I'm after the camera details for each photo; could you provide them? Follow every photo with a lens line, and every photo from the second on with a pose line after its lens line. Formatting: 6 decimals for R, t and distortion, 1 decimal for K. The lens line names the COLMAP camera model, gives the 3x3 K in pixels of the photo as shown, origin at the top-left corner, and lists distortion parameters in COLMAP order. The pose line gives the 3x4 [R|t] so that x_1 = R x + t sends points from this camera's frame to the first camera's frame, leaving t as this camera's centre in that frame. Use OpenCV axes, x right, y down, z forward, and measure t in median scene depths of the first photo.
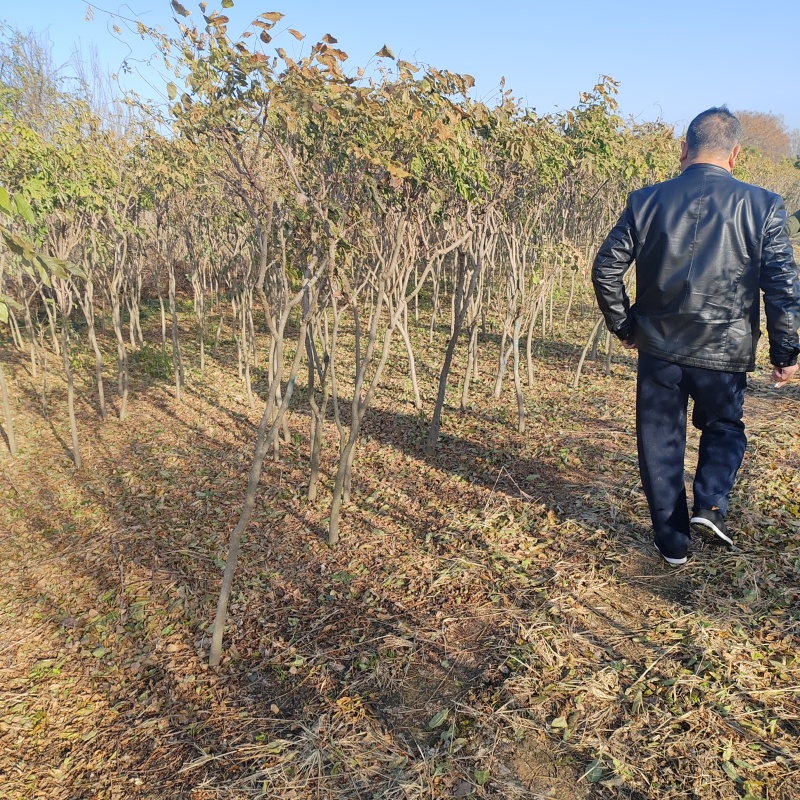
lens RADIAL K [[771.8, 0, 400.0], [0, 771.8, 400.0], [0, 0, 1]] dist [-0.007850, -0.037436]
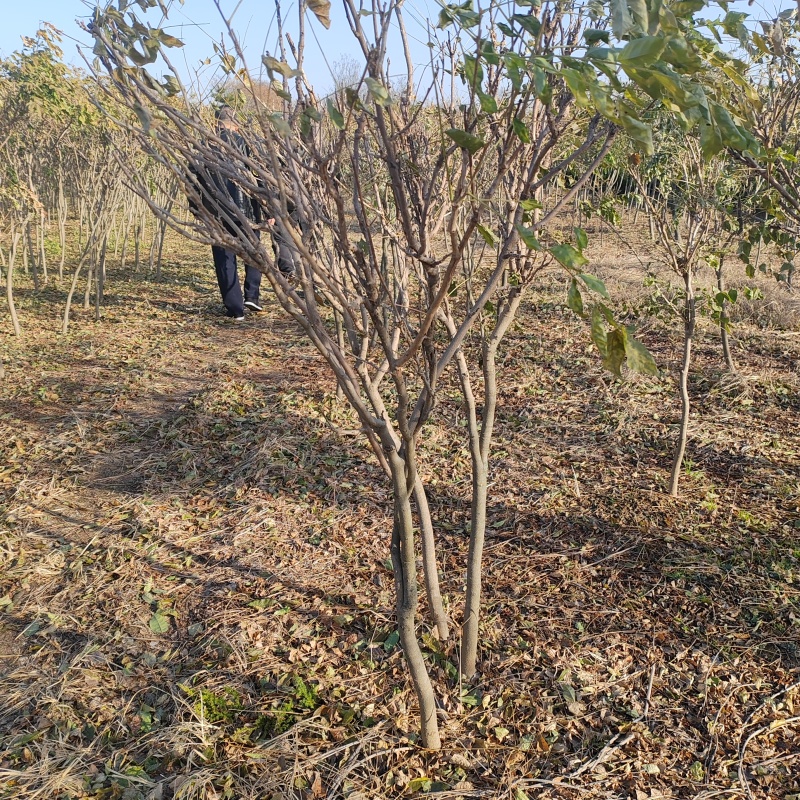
lens RADIAL K [[771.8, 0, 400.0], [0, 771.8, 400.0], [0, 0, 1]] dist [-0.007850, -0.037436]
pose [[0.839409, -0.115874, 0.531005, 0.111689], [0.091645, 0.993195, 0.071861, 0.084889], [-0.535719, -0.011657, 0.844316, -0.207611]]
